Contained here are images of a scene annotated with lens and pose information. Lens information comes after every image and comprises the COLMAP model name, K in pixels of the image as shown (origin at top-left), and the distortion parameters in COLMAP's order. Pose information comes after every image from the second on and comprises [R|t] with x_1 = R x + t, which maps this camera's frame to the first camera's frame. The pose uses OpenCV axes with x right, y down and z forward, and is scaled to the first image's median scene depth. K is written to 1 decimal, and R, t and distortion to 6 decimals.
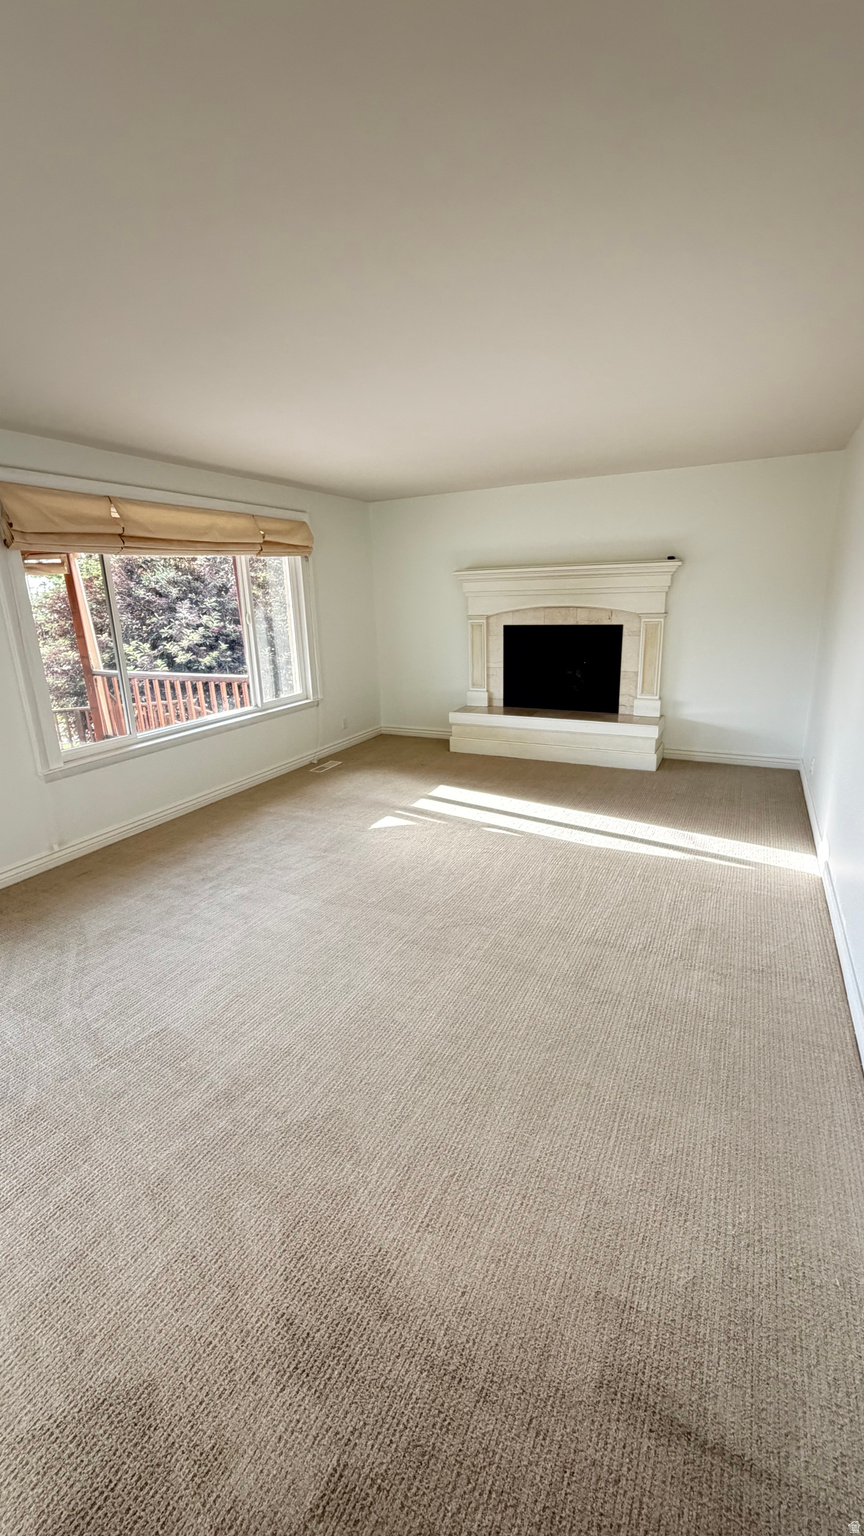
lens RADIAL K [[612.2, 0, 432.0], [0, 612.2, 768.0], [0, 0, 1]] dist [0.003317, 0.000195]
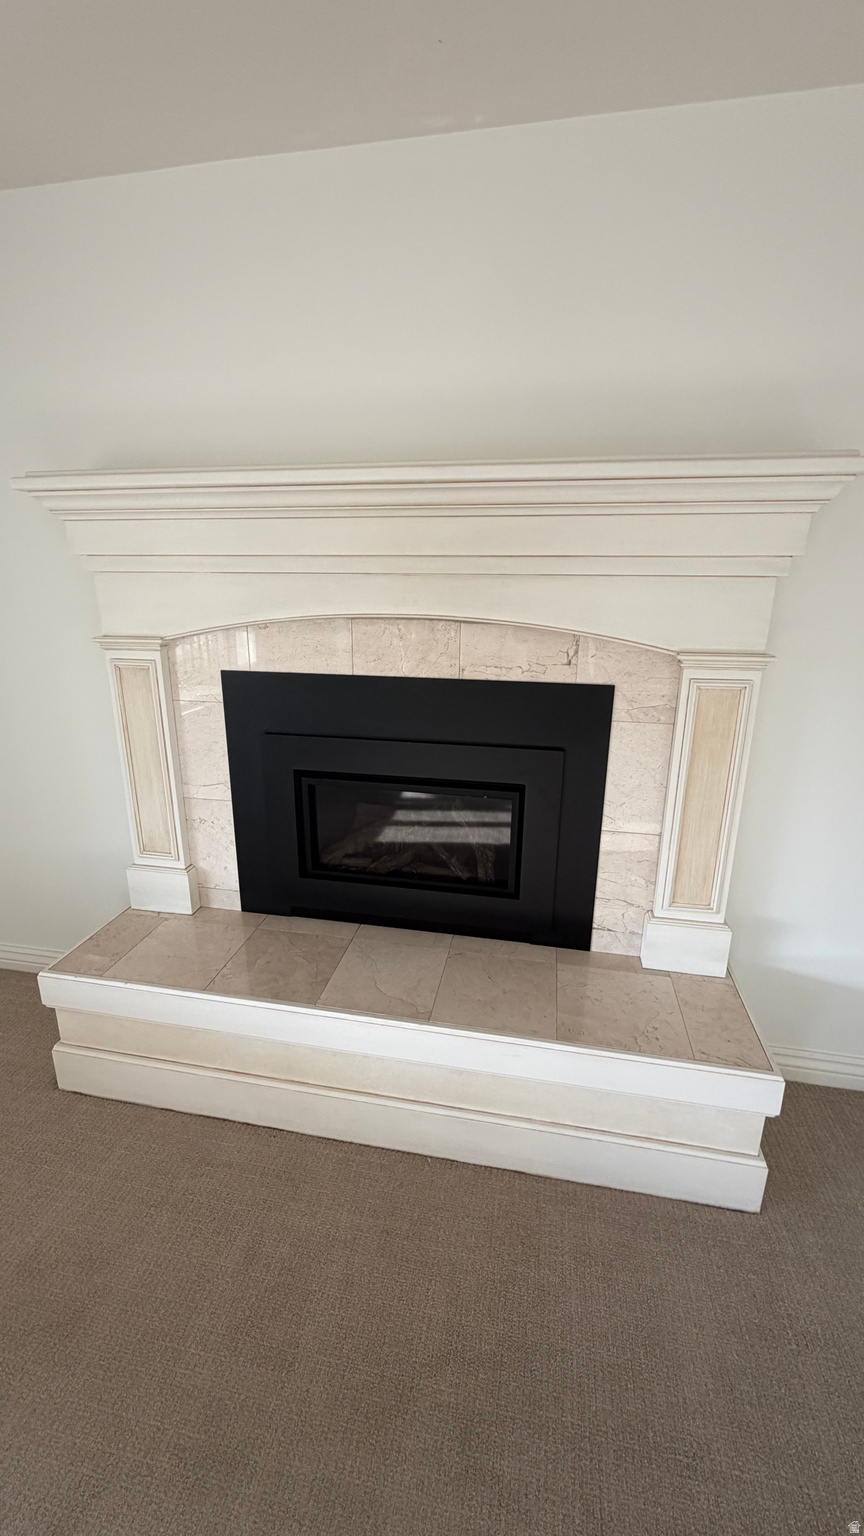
lens RADIAL K [[612.2, 0, 432.0], [0, 612.2, 768.0], [0, 0, 1]] dist [0.003317, 0.000195]
pose [[0.961605, -0.042244, 0.271167, 0.139136], [0.040771, 0.999107, 0.011067, -0.191618], [-0.271393, 0.000413, 0.962469, 0.706379]]
